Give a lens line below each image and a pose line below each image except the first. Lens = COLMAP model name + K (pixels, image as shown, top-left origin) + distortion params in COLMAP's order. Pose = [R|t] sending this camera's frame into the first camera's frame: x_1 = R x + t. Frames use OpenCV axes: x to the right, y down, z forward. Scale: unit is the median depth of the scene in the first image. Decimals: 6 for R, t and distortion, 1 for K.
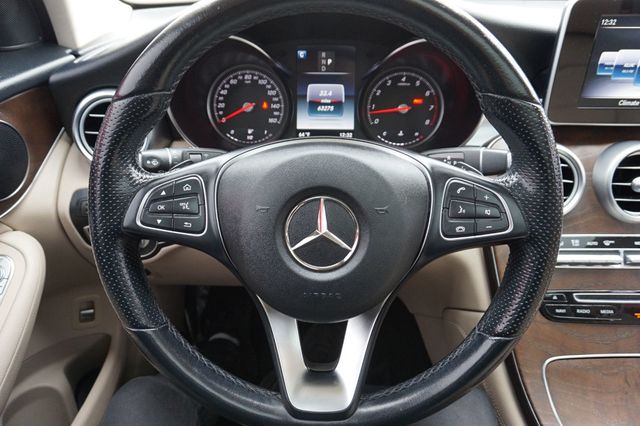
lens RADIAL K [[432.7, 0, 320.0], [0, 432.7, 213.0], [0, 0, 1]] dist [-0.040122, 0.042336]
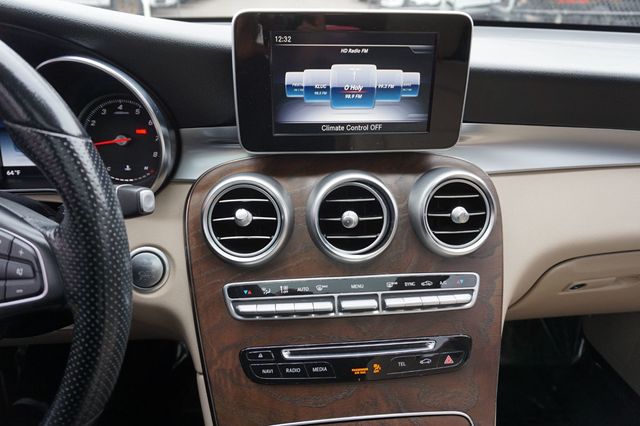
lens RADIAL K [[432.7, 0, 320.0], [0, 432.7, 213.0], [0, 0, 1]] dist [-0.040122, 0.042336]
pose [[0.995603, -0.036715, 0.086181, 0.601530], [0.042387, 0.996989, -0.064931, -0.023883], [-0.083538, 0.068299, 0.994161, 0.124283]]
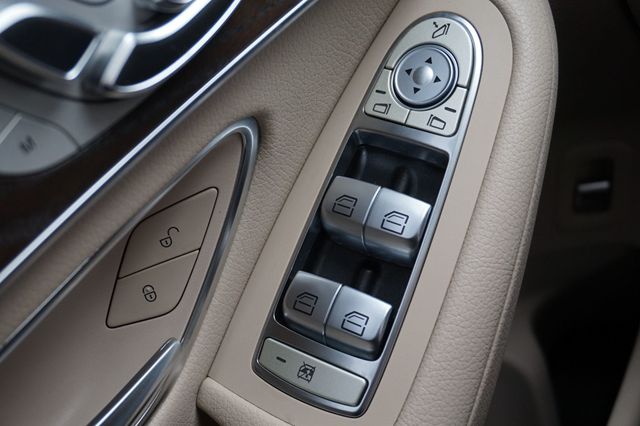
lens RADIAL K [[912.2, 0, 320.0], [0, 912.2, 213.0], [0, 0, 1]] dist [0.006652, -0.002473]
pose [[0.797962, 0.103872, -0.593690, -0.381829], [0.058178, 0.967163, 0.247410, 0.066209], [0.599894, -0.231963, 0.765716, 0.375730]]
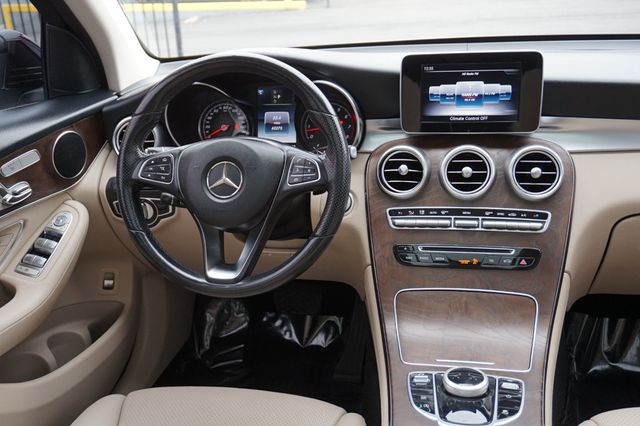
lens RADIAL K [[654.8, 0, 320.0], [0, 654.8, 213.0], [0, 0, 1]] dist [0.011999, -0.021691]
pose [[0.978836, 0.016165, -0.204006, 0.713925], [-0.049892, 0.985646, -0.161284, 0.449143], [0.198470, 0.168049, 0.965593, -1.213351]]
